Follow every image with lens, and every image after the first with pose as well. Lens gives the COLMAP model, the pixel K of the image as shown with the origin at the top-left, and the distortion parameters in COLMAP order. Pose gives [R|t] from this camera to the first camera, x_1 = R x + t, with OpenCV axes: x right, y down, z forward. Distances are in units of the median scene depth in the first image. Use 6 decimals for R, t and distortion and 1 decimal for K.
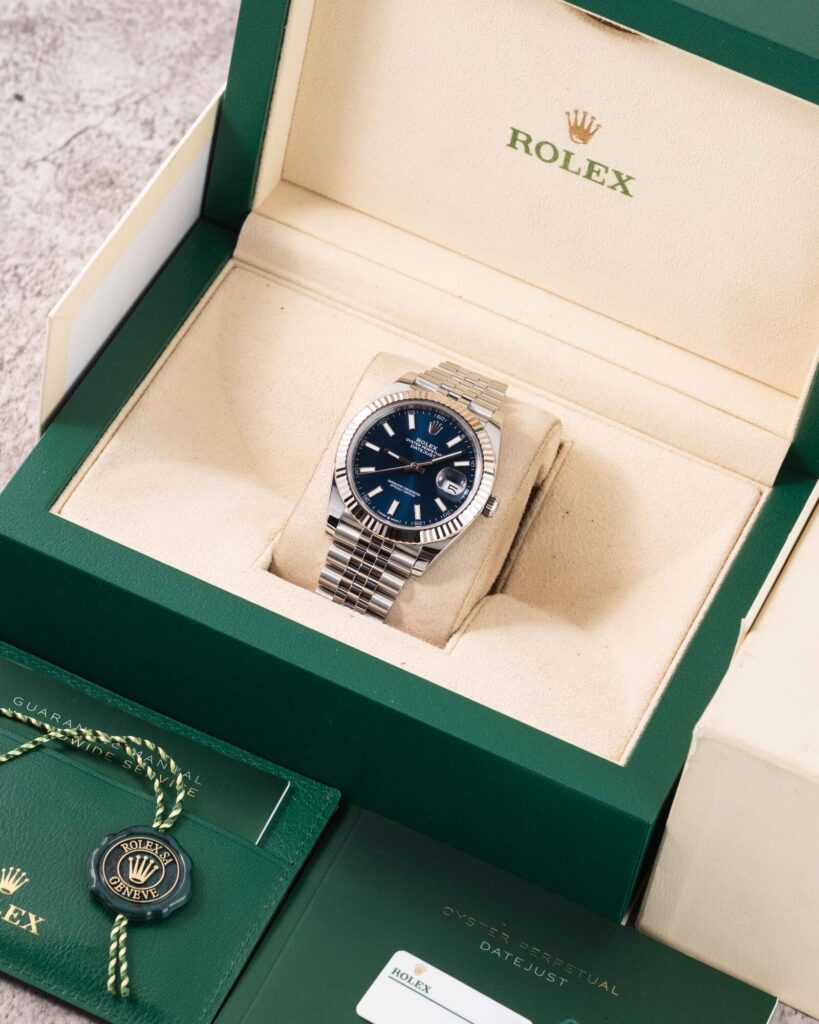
lens RADIAL K [[4099.0, 0, 409.7], [0, 4099.0, 471.2], [0, 0, 1]] dist [0.266520, -3.462295]
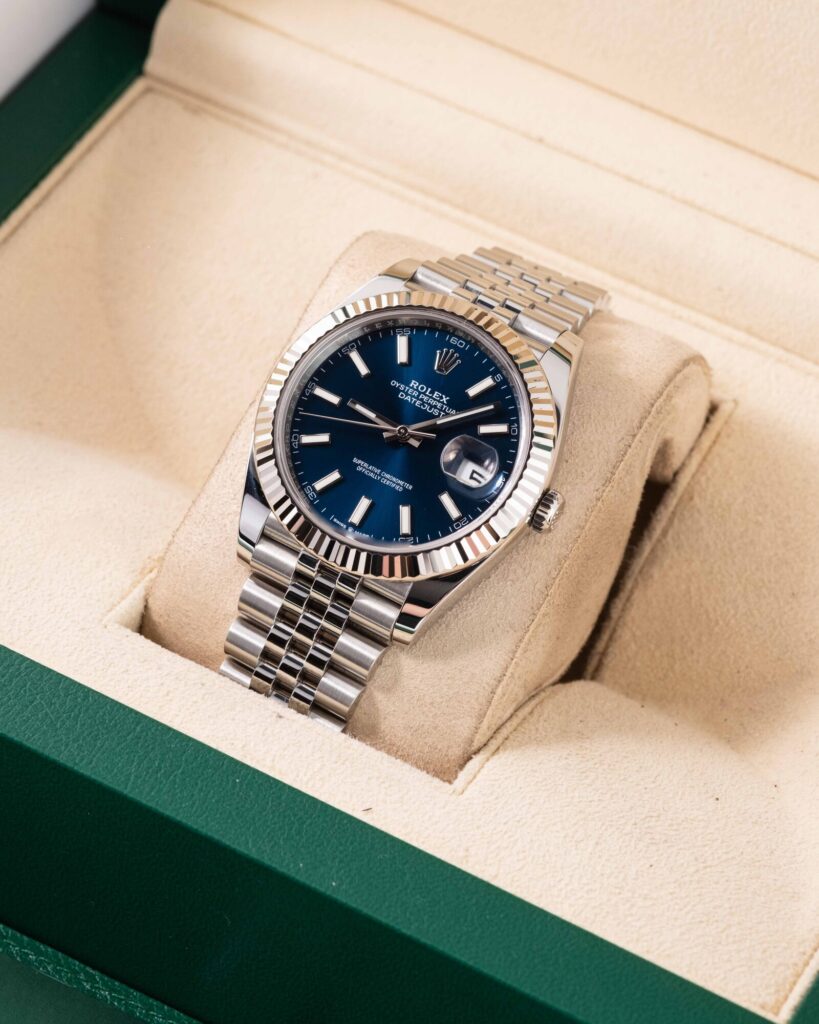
lens RADIAL K [[4099.0, 0, 409.7], [0, 4099.0, 471.2], [0, 0, 1]] dist [0.266520, -3.462295]
pose [[0.991810, 0.009570, -0.127361, 0.068659], [-0.013254, 0.999517, -0.028104, 0.018400], [0.127030, 0.029562, 0.991458, 0.478063]]
